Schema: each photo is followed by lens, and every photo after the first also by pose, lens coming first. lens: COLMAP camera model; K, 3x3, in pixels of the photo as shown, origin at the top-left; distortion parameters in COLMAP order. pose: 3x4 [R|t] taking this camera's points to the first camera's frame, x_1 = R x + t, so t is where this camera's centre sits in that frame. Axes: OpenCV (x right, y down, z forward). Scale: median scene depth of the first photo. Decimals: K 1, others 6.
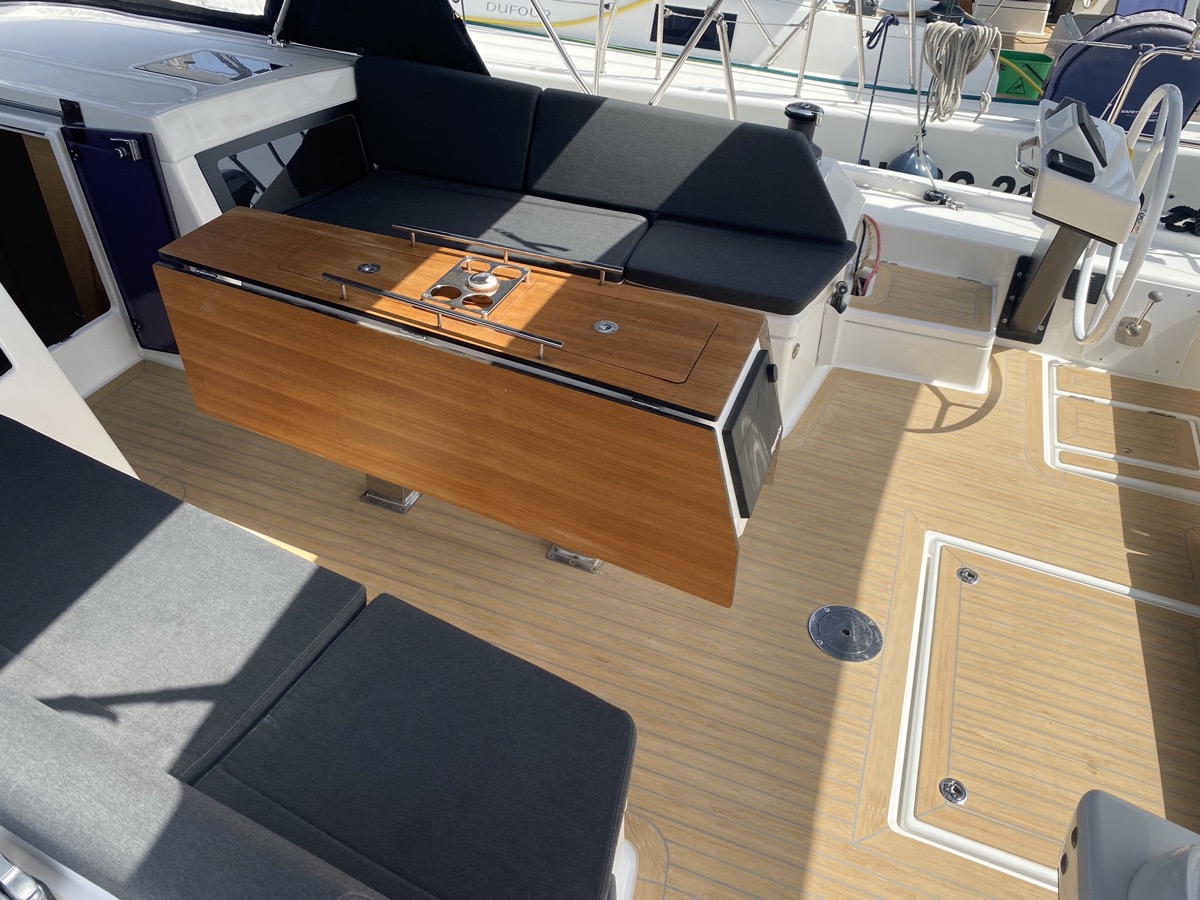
lens RADIAL K [[928.0, 0, 613.0], [0, 928.0, 441.0], [0, 0, 1]] dist [0.008742, -0.001601]
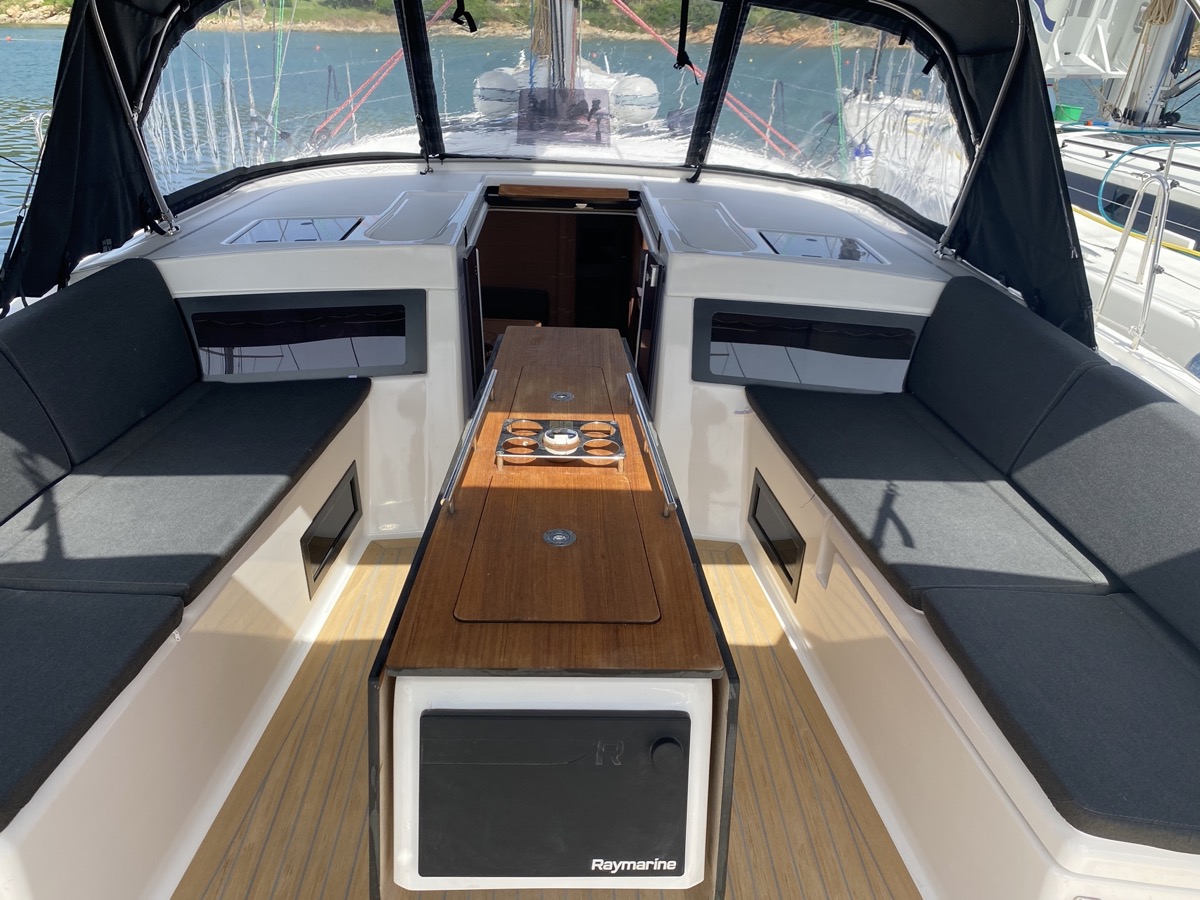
lens RADIAL K [[928.0, 0, 613.0], [0, 928.0, 441.0], [0, 0, 1]] dist [0.008742, -0.001601]
pose [[0.367752, 0.350979, -0.861146, 0.412946], [-0.568079, 0.817952, 0.090777, -0.188267], [0.736237, 0.455815, 0.500188, 0.413927]]
